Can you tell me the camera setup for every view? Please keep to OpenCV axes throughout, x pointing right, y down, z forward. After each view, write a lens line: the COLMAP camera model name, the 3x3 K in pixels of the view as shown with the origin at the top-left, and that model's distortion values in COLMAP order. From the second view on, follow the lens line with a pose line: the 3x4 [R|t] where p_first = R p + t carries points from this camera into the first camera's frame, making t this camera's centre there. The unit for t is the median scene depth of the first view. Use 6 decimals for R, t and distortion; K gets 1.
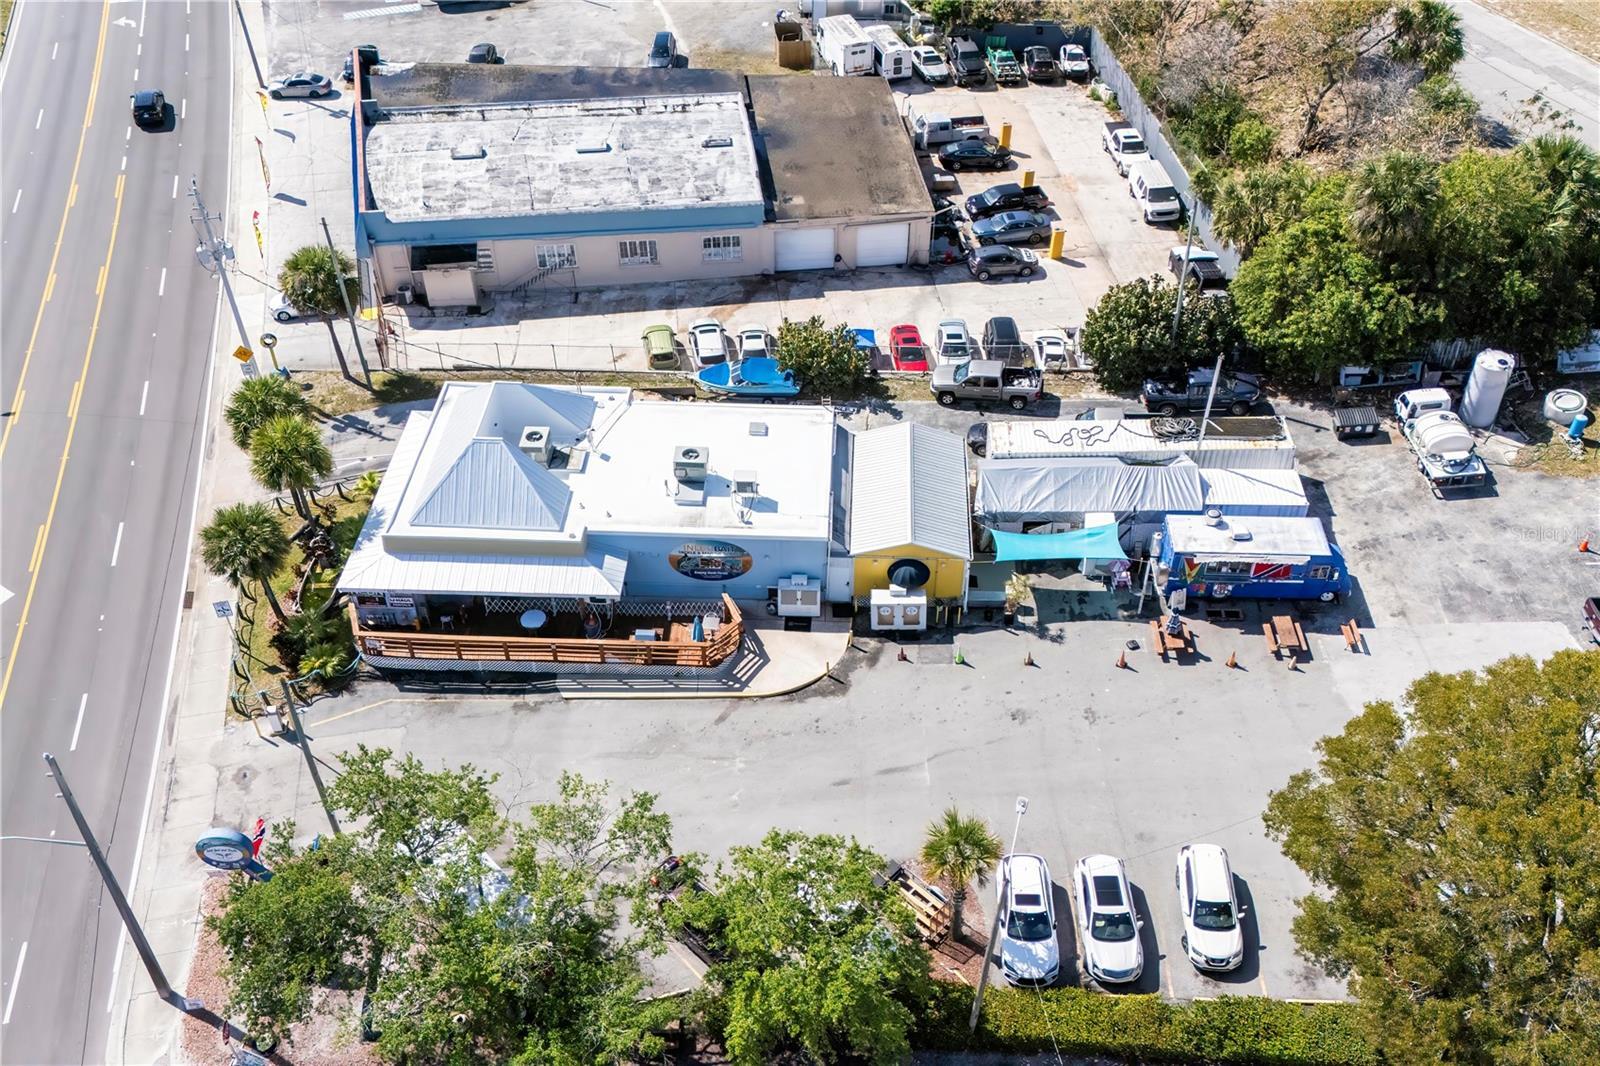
lens RADIAL K [[1088.9, 0, 797.6], [0, 1088.9, 533.5], [0, 0, 1]] dist [0.060759, -0.001163]
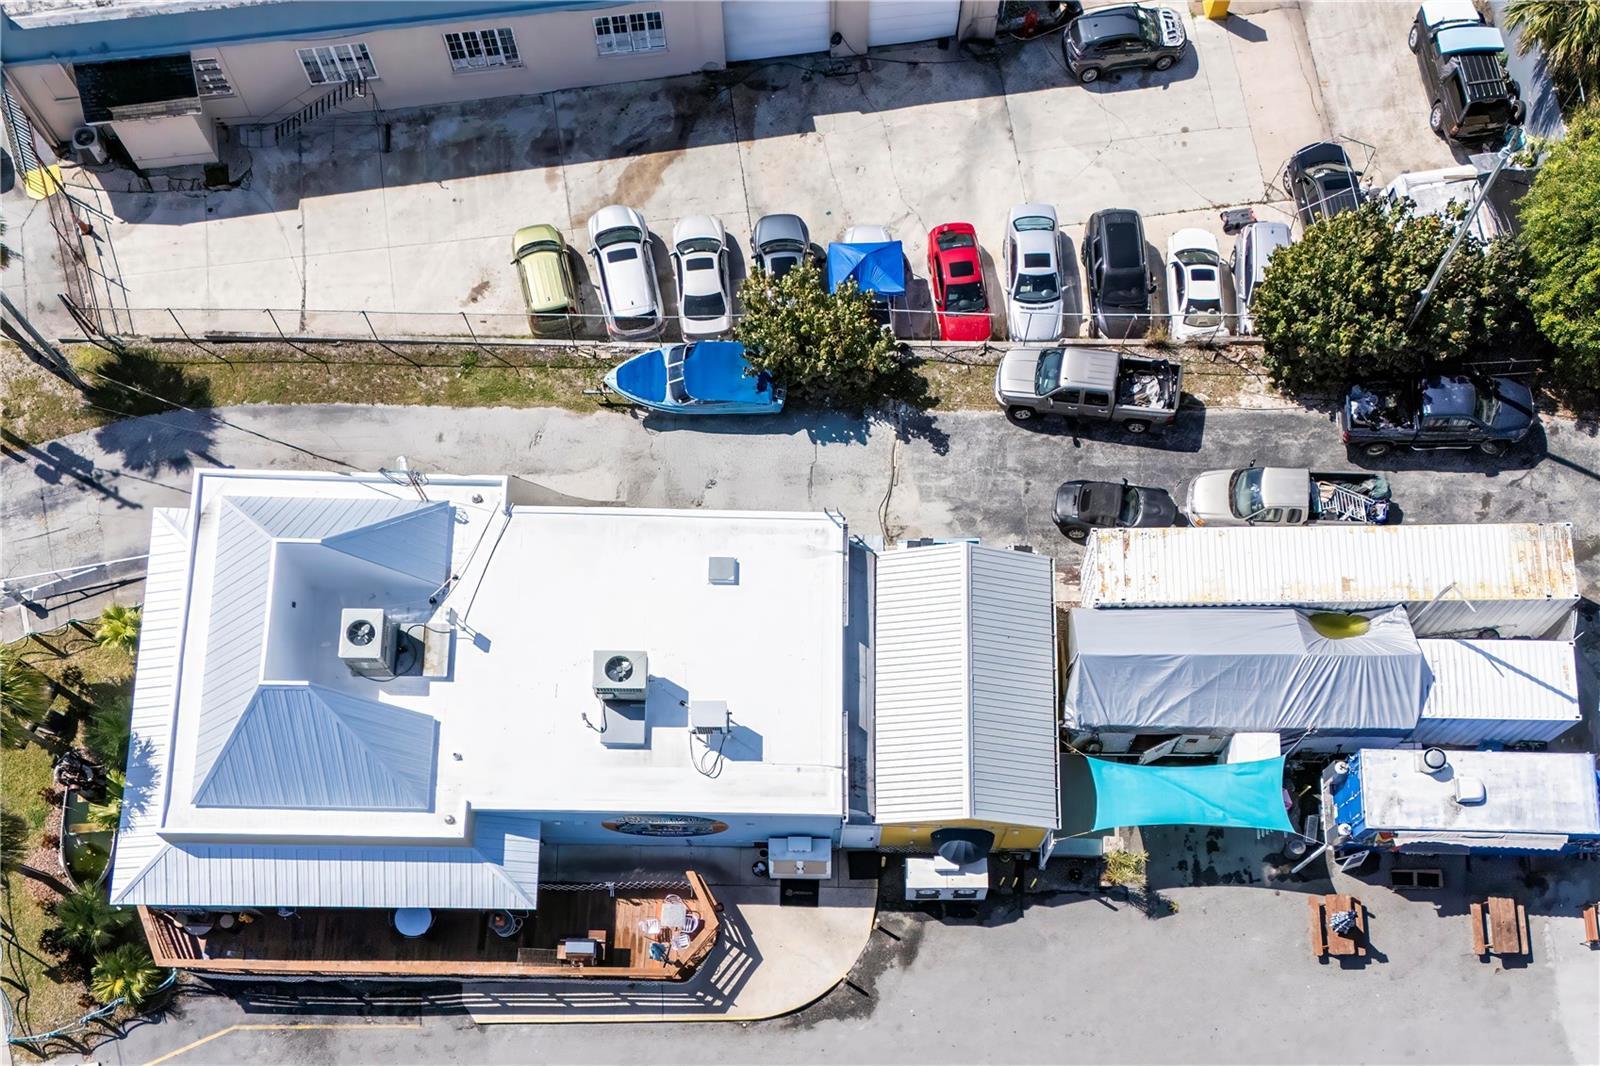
lens RADIAL K [[1230.7, 0, 801.8], [0, 1230.7, 533.1], [0, 0, 1]] dist [0.032371, -0.004080]
pose [[0.999128, -0.039892, 0.012333, 0.001090], [0.027723, 0.854637, 0.518485, -0.477201], [-0.031224, -0.517691, 0.854998, 0.413895]]
